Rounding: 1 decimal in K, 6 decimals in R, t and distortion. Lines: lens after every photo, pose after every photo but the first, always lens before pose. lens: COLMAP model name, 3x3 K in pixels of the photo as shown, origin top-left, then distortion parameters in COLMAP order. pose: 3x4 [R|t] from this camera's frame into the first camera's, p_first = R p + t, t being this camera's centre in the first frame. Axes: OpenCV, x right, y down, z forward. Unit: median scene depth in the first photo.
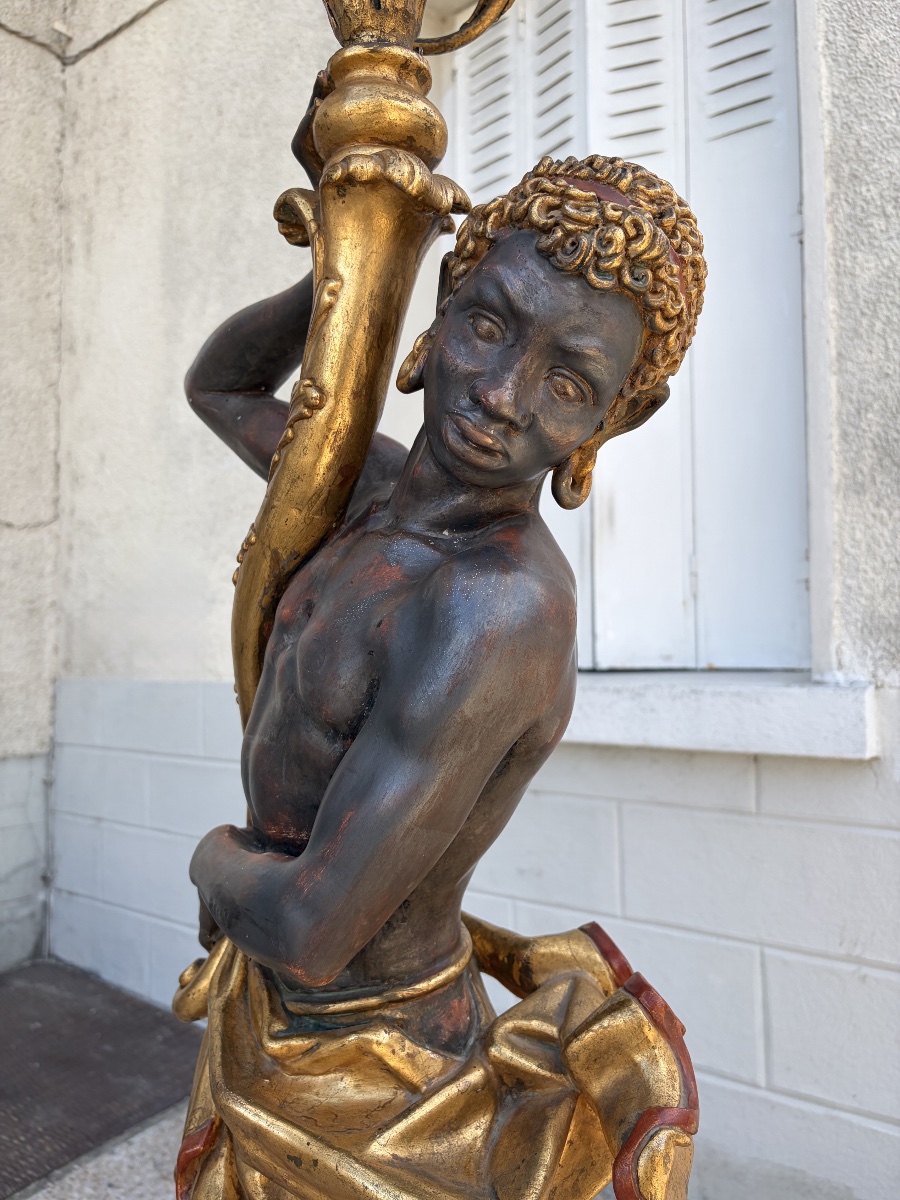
lens RADIAL K [[905.3, 0, 454.3], [0, 905.3, 597.6], [0, 0, 1]] dist [0.063193, -0.086494]
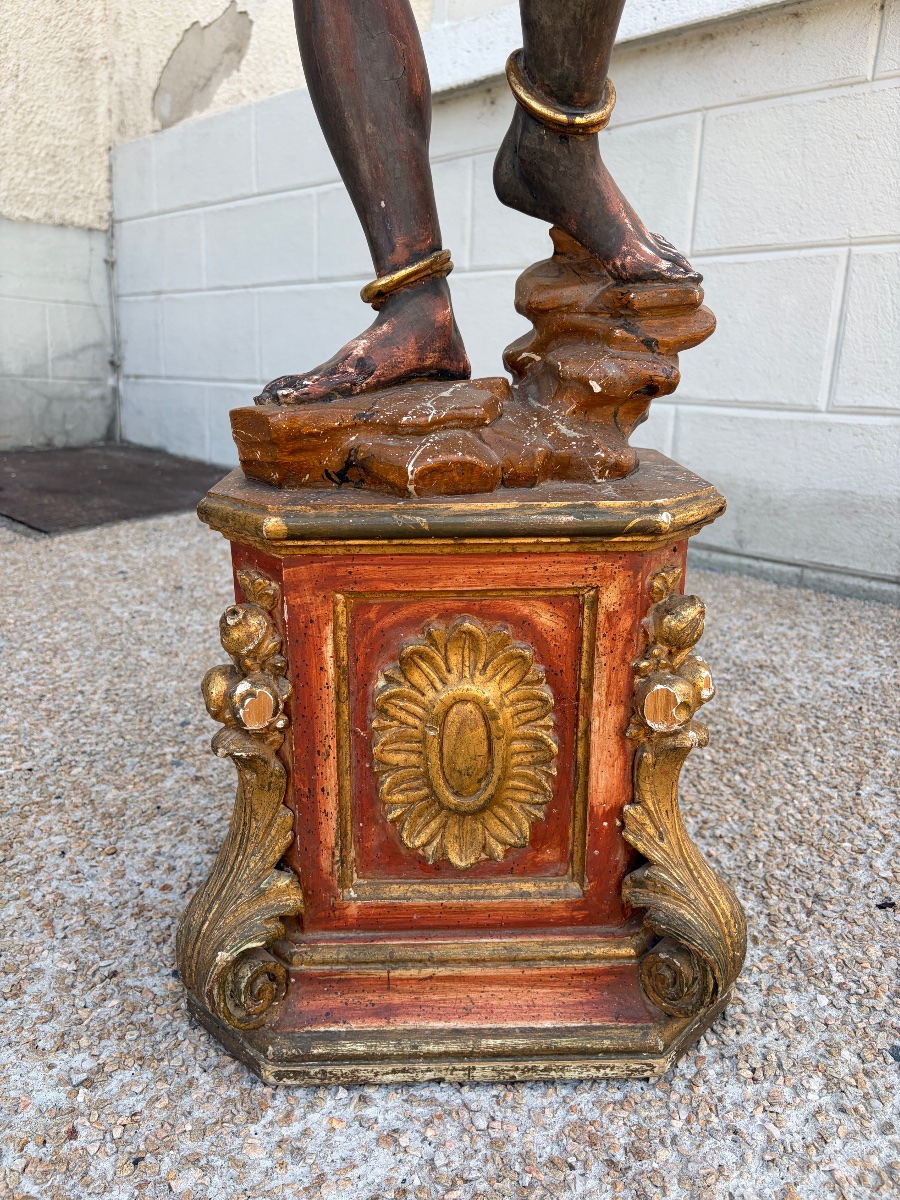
lens RADIAL K [[905.3, 0, 446.5], [0, 905.3, 597.3], [0, 0, 1]] dist [0.063193, -0.086494]
pose [[0.991119, 0.083741, -0.103295, 0.079955], [-0.050197, 0.954939, 0.292527, 0.483604], [0.123137, -0.284744, 0.950662, 0.041390]]
